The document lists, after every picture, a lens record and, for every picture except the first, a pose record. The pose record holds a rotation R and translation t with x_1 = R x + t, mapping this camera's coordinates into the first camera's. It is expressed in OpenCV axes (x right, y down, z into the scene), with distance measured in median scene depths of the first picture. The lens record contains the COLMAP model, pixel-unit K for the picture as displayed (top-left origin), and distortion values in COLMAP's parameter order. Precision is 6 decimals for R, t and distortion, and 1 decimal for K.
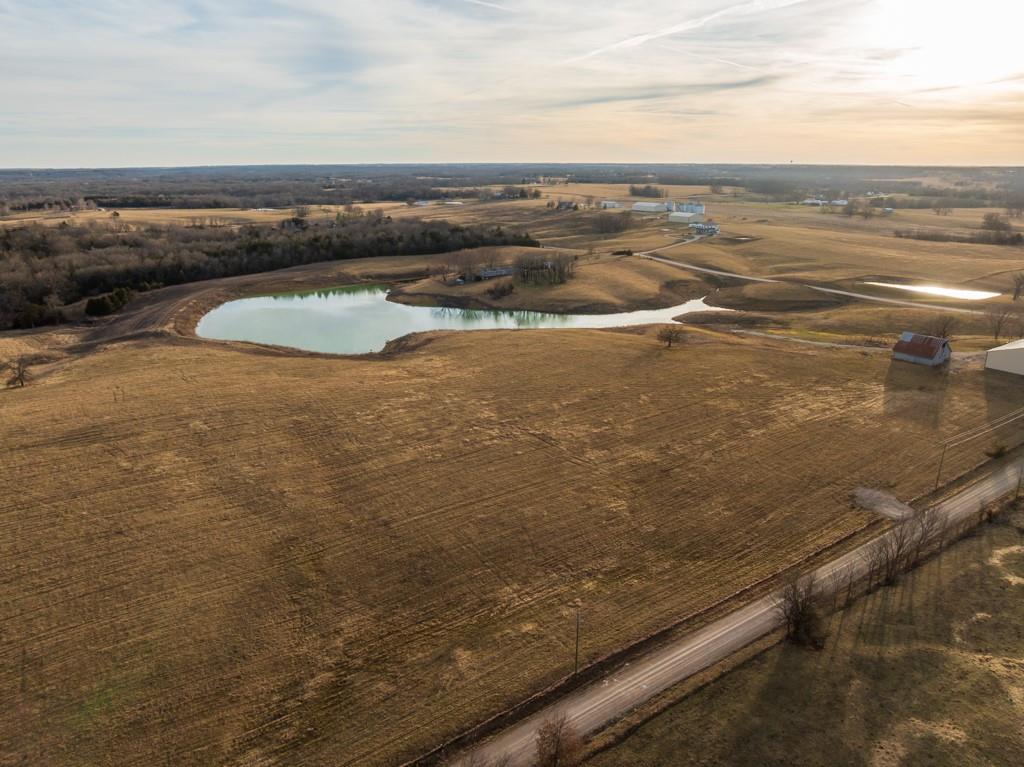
lens RADIAL K [[719.4, 0, 515.5], [0, 719.4, 377.9], [0, 0, 1]] dist [-0.036473, 0.000080]
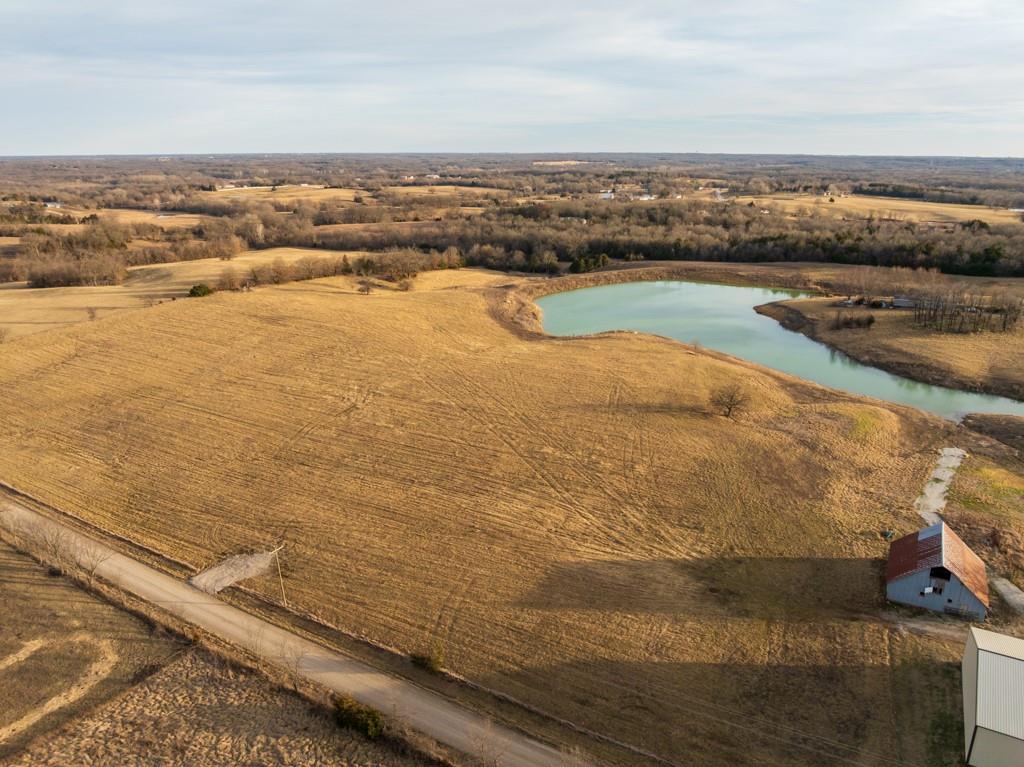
lens RADIAL K [[728.0, 0, 515.6], [0, 728.0, 381.3], [0, 0, 1]] dist [-0.036788, -0.006777]
pose [[0.425224, 0.276164, -0.861927, 1.004241], [-0.262303, 0.949045, 0.174672, -0.199522], [0.866246, 0.151811, 0.475995, 0.653277]]
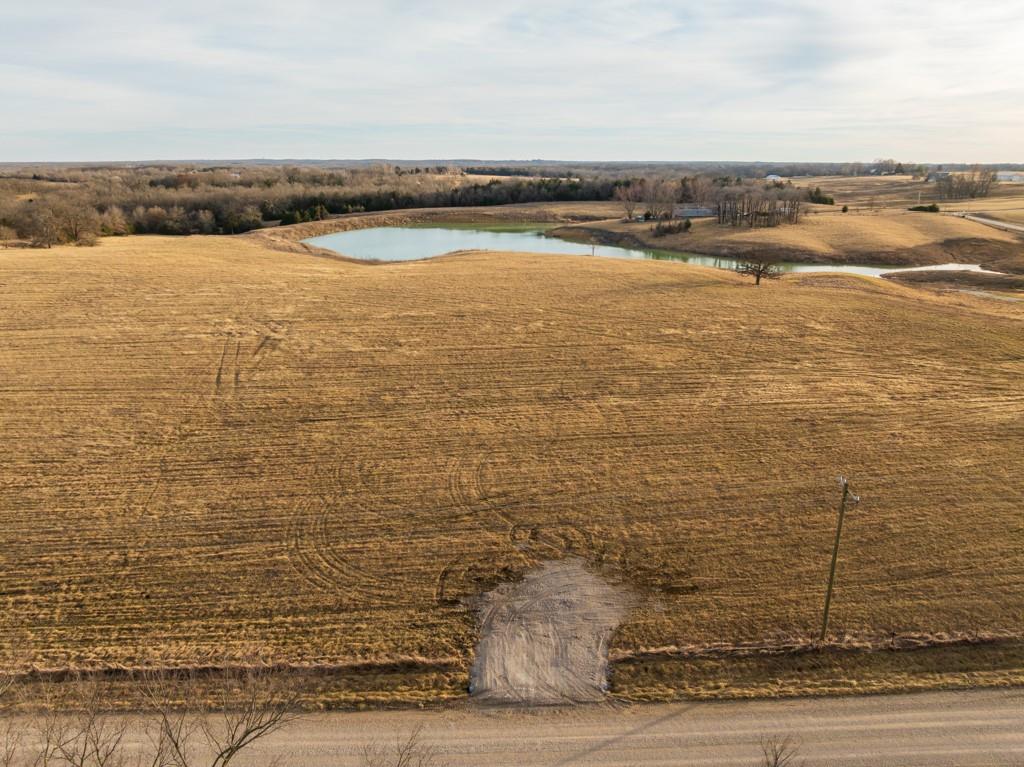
lens RADIAL K [[723.3, 0, 515.9], [0, 723.3, 370.5], [0, 0, 1]] dist [-0.049823, 0.017501]
pose [[0.845493, 0.154474, -0.511156, 0.491023], [-0.159547, 0.986596, 0.034250, 0.049191], [0.509595, 0.052595, 0.858805, 0.559281]]
